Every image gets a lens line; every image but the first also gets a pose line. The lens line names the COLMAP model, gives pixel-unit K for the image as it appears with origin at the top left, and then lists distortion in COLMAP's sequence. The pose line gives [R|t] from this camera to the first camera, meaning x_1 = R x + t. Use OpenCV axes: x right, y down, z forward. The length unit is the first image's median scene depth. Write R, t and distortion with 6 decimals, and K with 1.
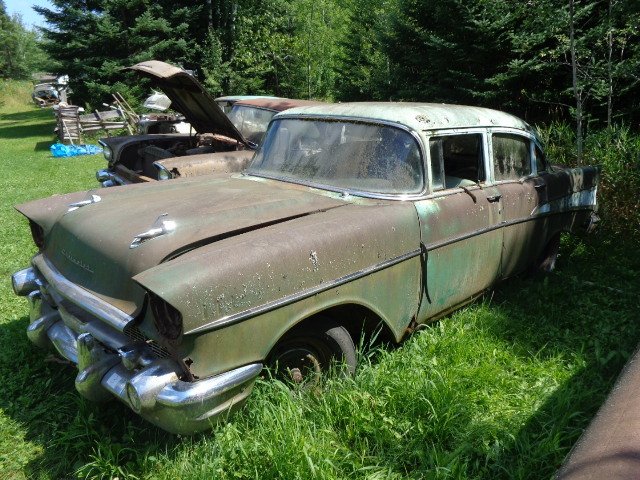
lens RADIAL K [[478.7, 0, 320.0], [0, 478.7, 239.1], [0, 0, 1]] dist [0.010660, 0.000692]
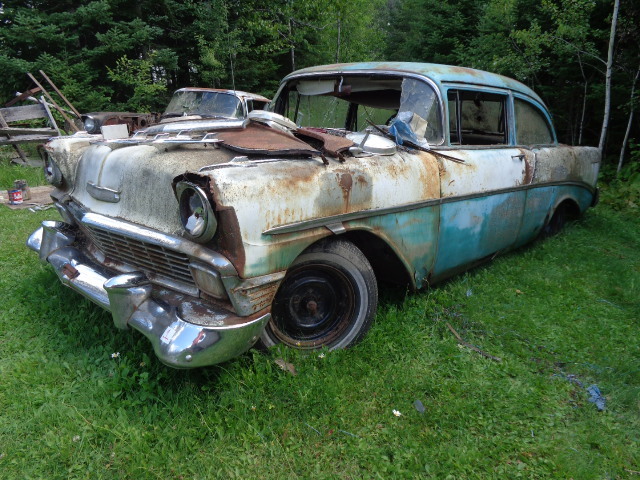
lens RADIAL K [[478.7, 0, 320.3], [0, 478.7, 240.8], [0, 0, 1]] dist [0.010660, 0.000692]
pose [[0.997699, -0.005510, 0.067574, -0.144283], [0.005350, 0.999982, 0.002556, -0.112590], [-0.067587, -0.002188, 0.997711, 0.427131]]
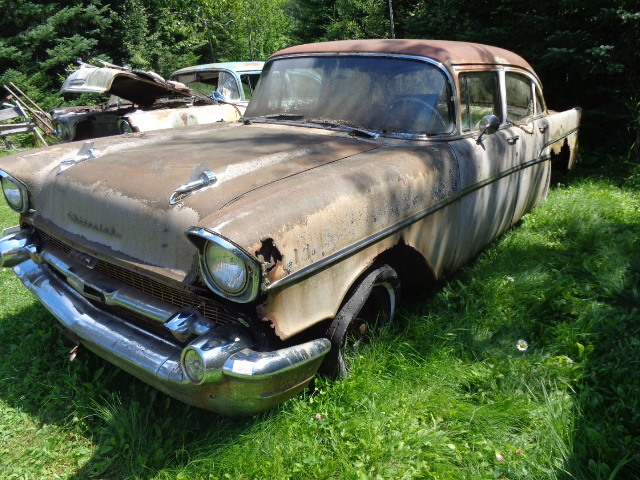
lens RADIAL K [[478.7, 0, 320.4], [0, 478.7, 240.0], [0, 0, 1]] dist [0.010660, 0.000692]
pose [[0.981872, -0.133552, 0.134505, -0.090943], [0.128058, 0.990569, 0.048735, -0.046423], [-0.139745, -0.030627, 0.989714, 0.204981]]
